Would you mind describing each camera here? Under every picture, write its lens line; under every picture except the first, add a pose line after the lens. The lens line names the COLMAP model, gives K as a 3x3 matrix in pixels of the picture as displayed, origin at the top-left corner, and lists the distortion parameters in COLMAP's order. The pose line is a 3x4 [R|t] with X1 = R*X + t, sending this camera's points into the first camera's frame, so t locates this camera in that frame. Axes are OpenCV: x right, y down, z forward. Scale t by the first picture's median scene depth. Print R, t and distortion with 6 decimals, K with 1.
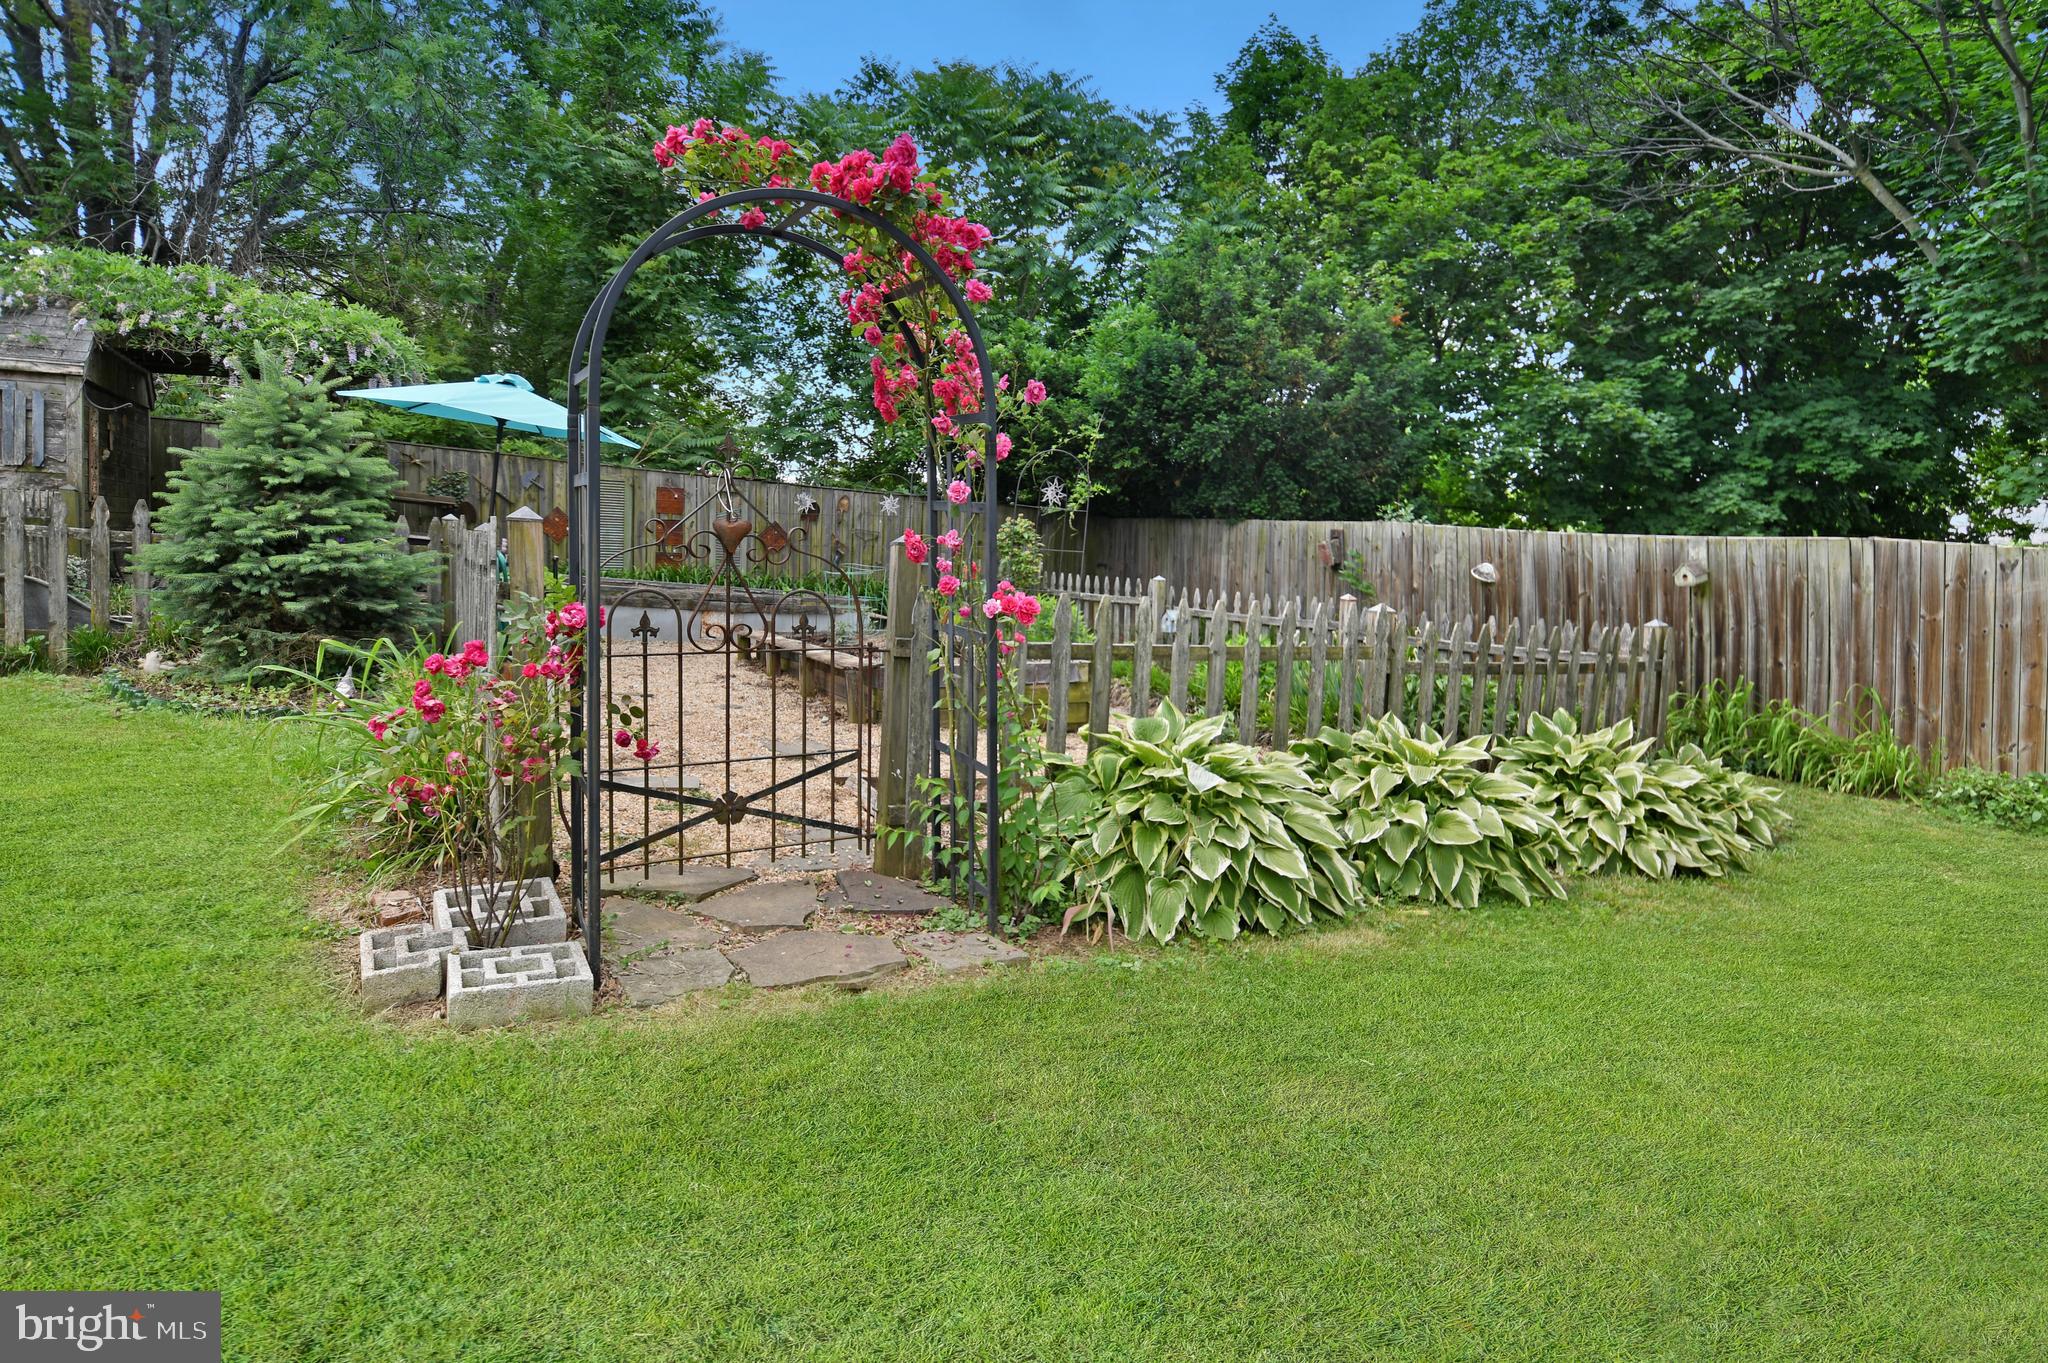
lens RADIAL K [[1008.2, 0, 1110.3], [0, 1008.2, 631.7], [0, 0, 1]] dist [0.016787, -0.020168]
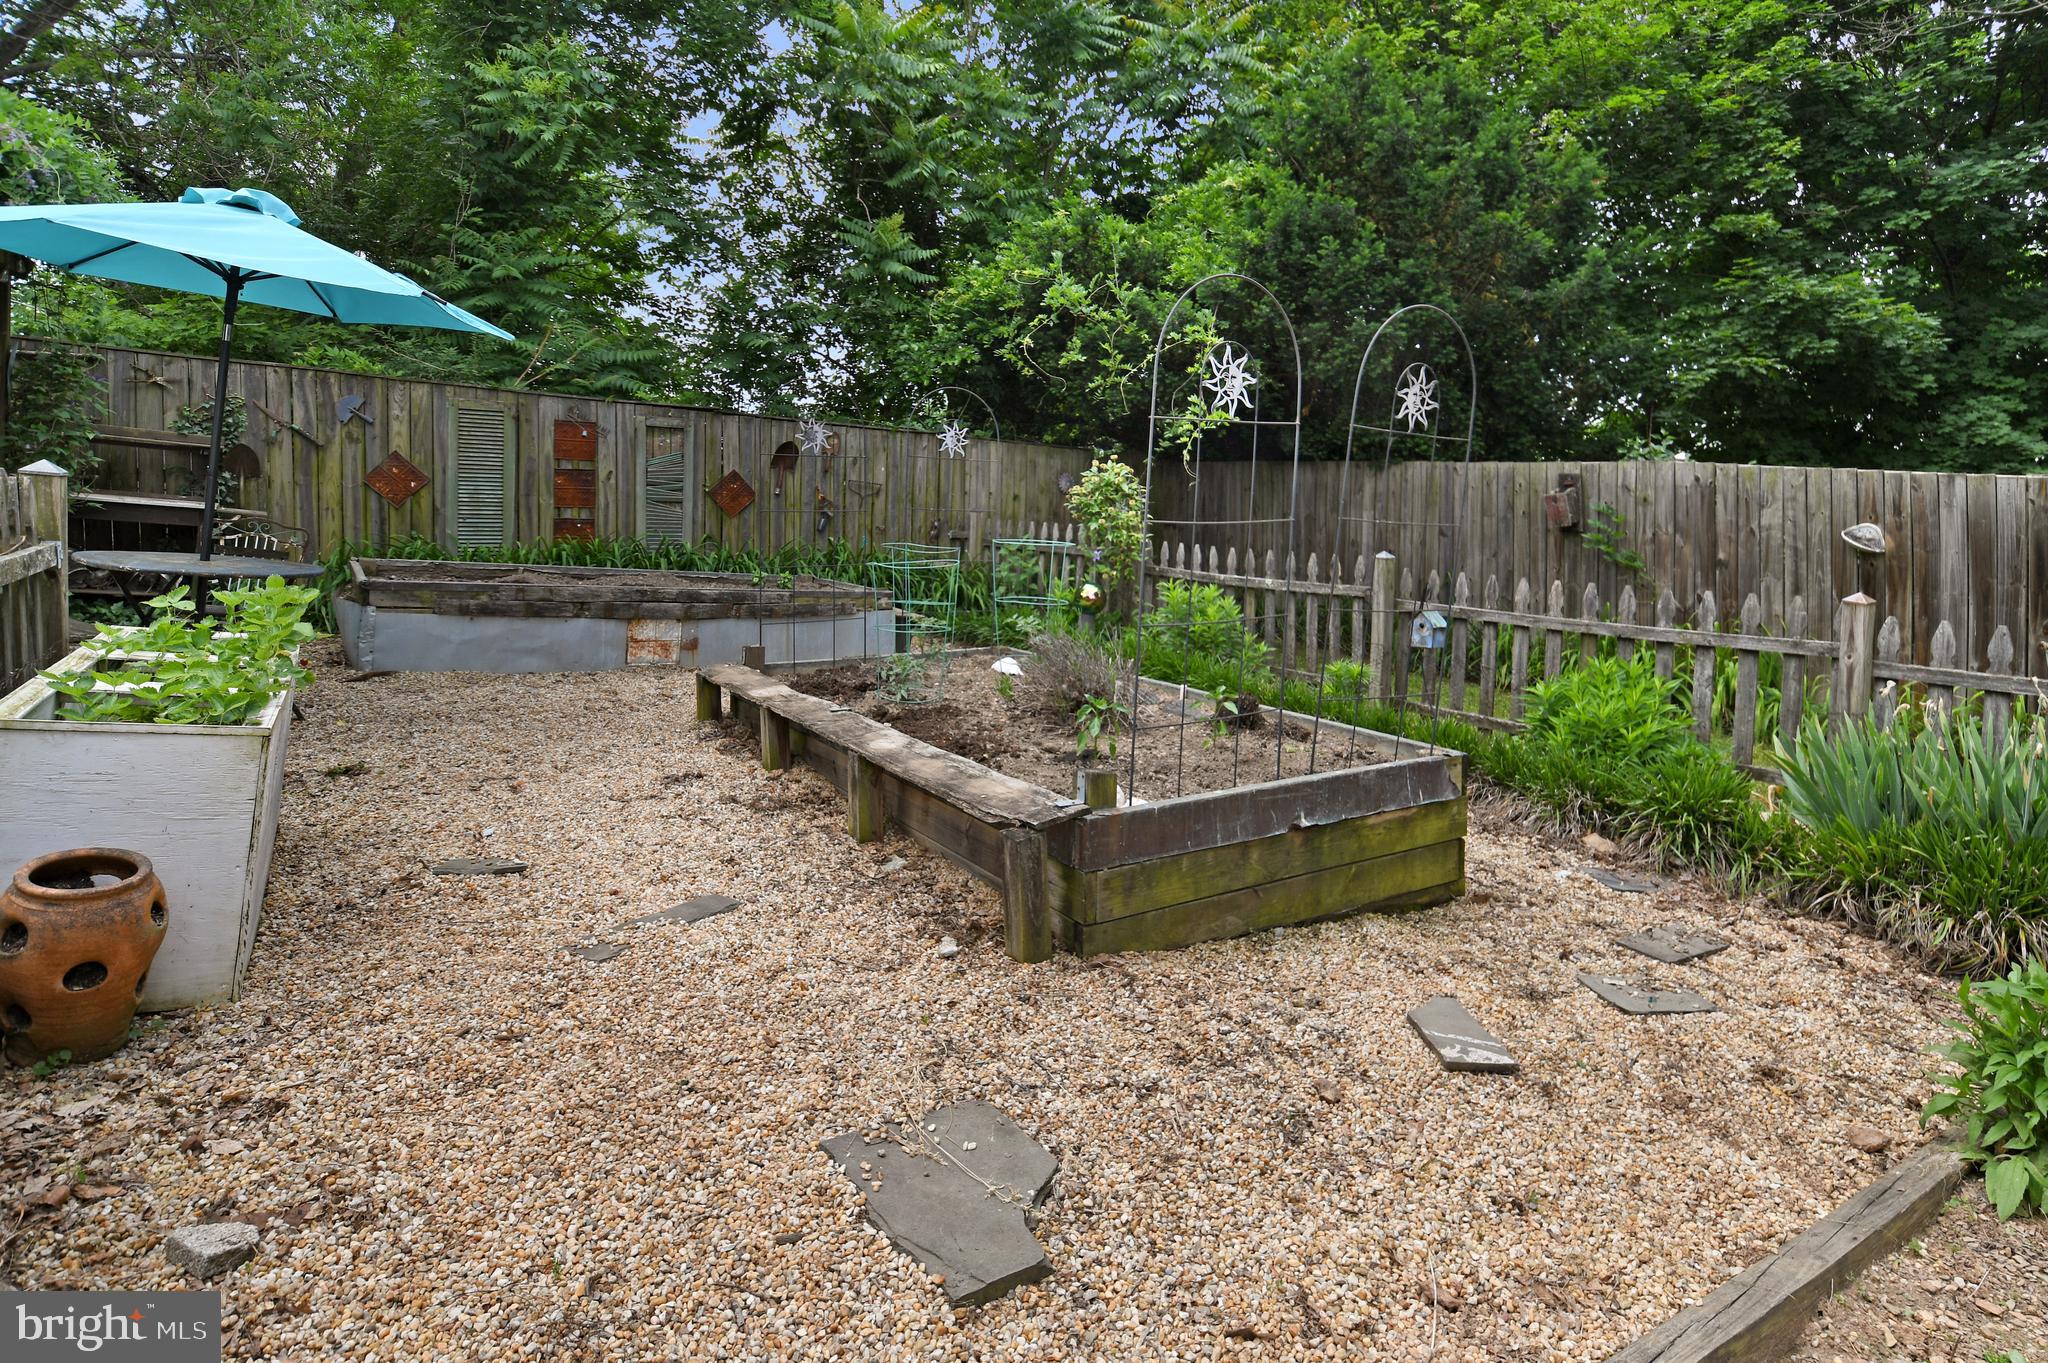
lens RADIAL K [[1075.7, 0, 1141.6], [0, 1075.7, 585.0], [0, 0, 1]] dist [0.000616, 0.000400]
pose [[0.997884, -0.016597, 0.062873, -0.117903], [0.016548, 0.999862, 0.001313, -0.031382], [-0.062886, -0.000269, 0.998021, 0.289491]]
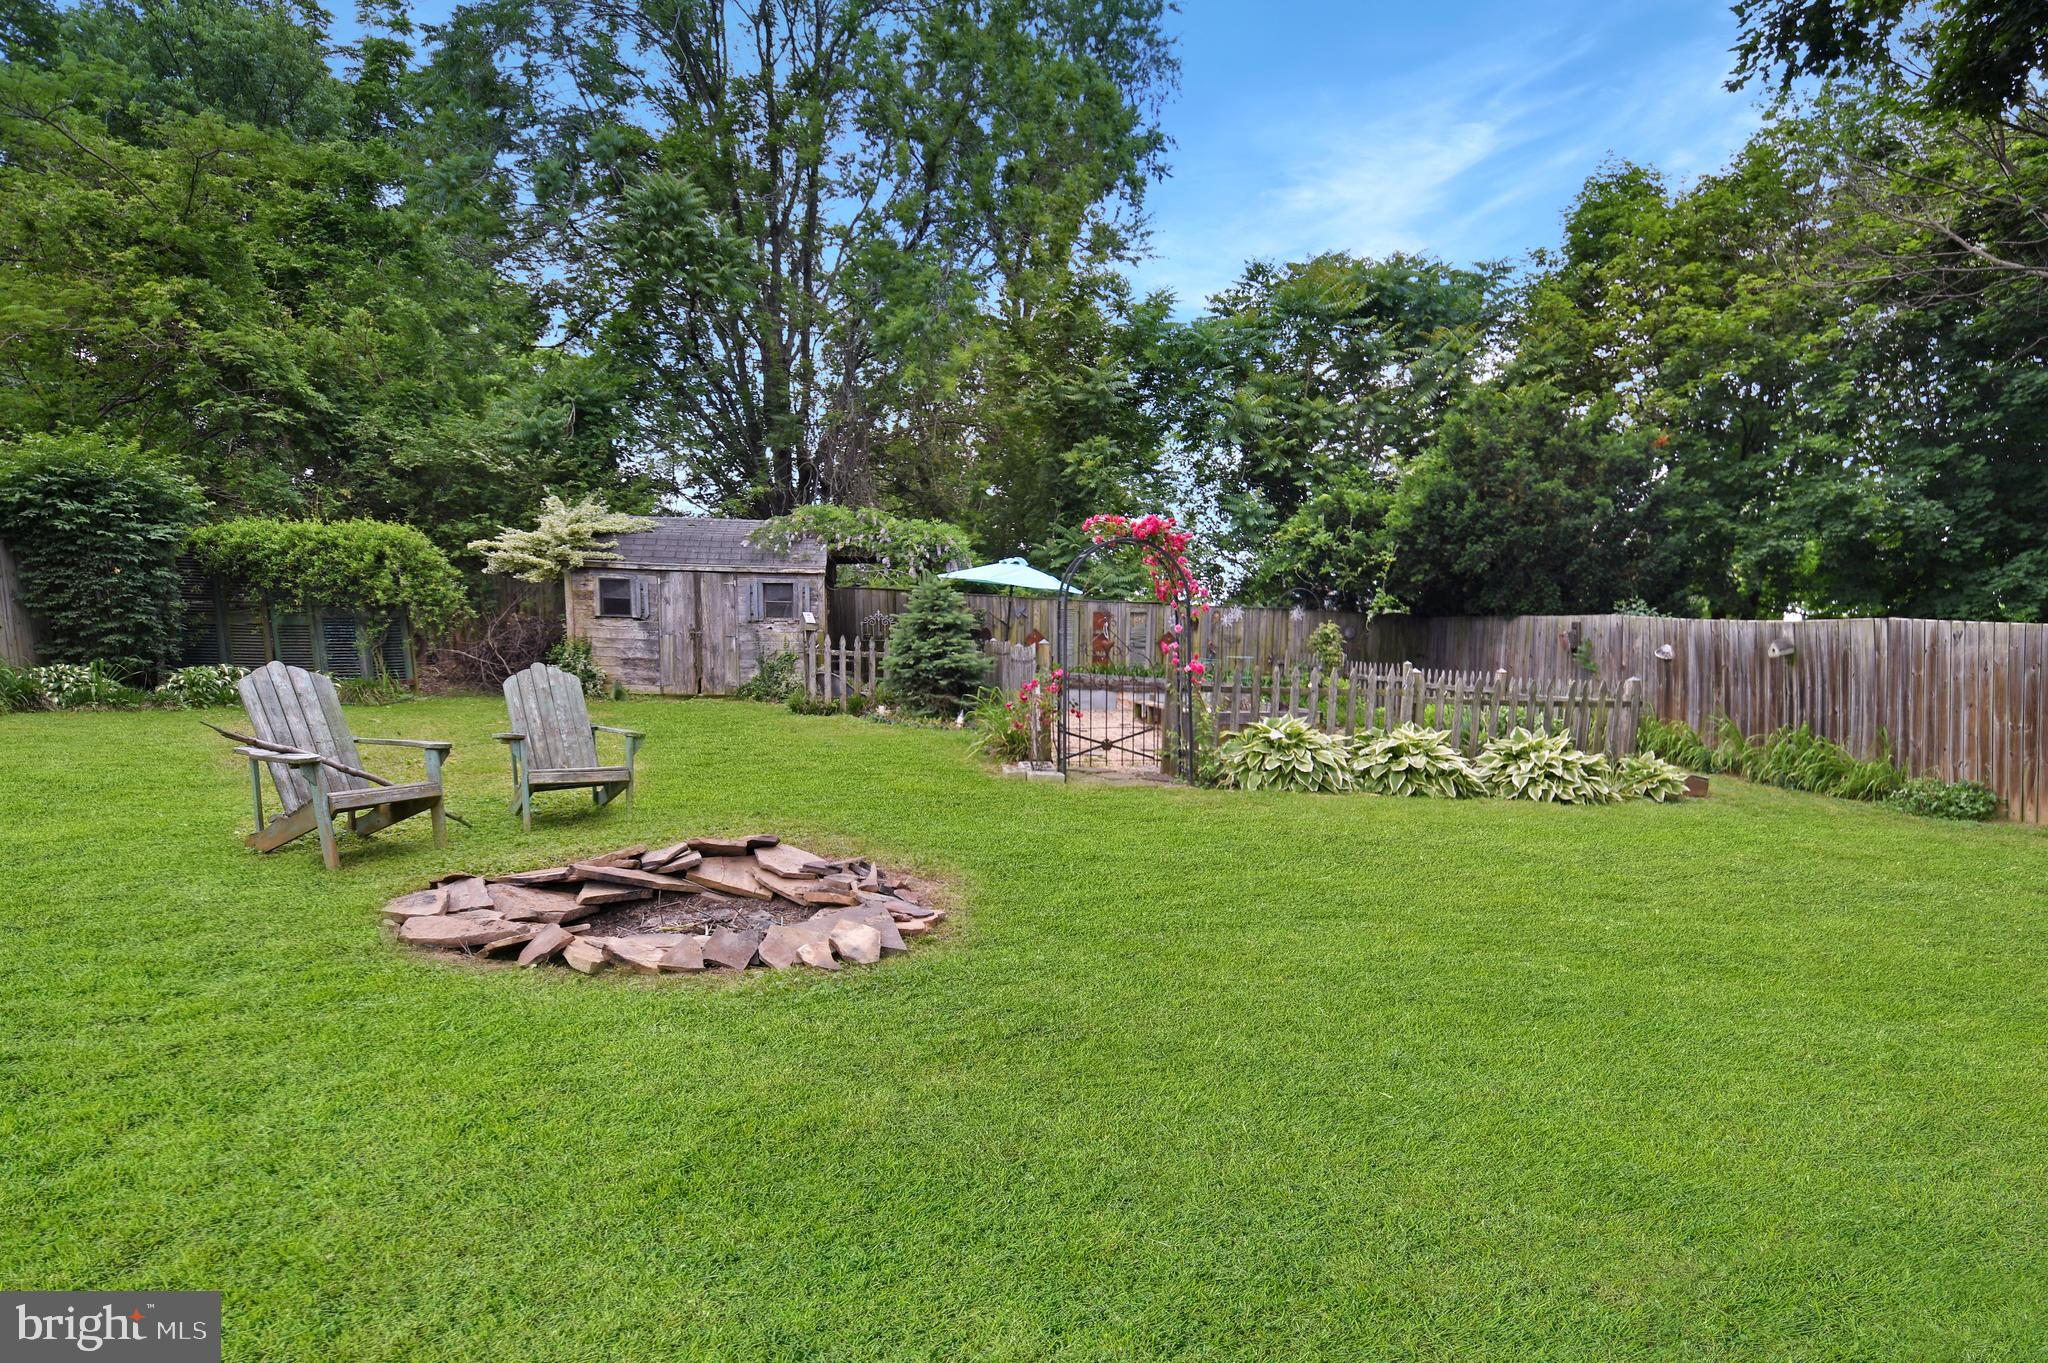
lens RADIAL K [[1102.7, 0, 1027.5], [0, 1102.7, 745.5], [0, 0, 1]] dist [0.001830, -0.000970]
pose [[0.882669, 0.009338, -0.469902, 0.268637], [-0.006352, 0.999948, 0.007941, 0.048586], [0.469952, -0.004024, 0.882683, -0.559218]]
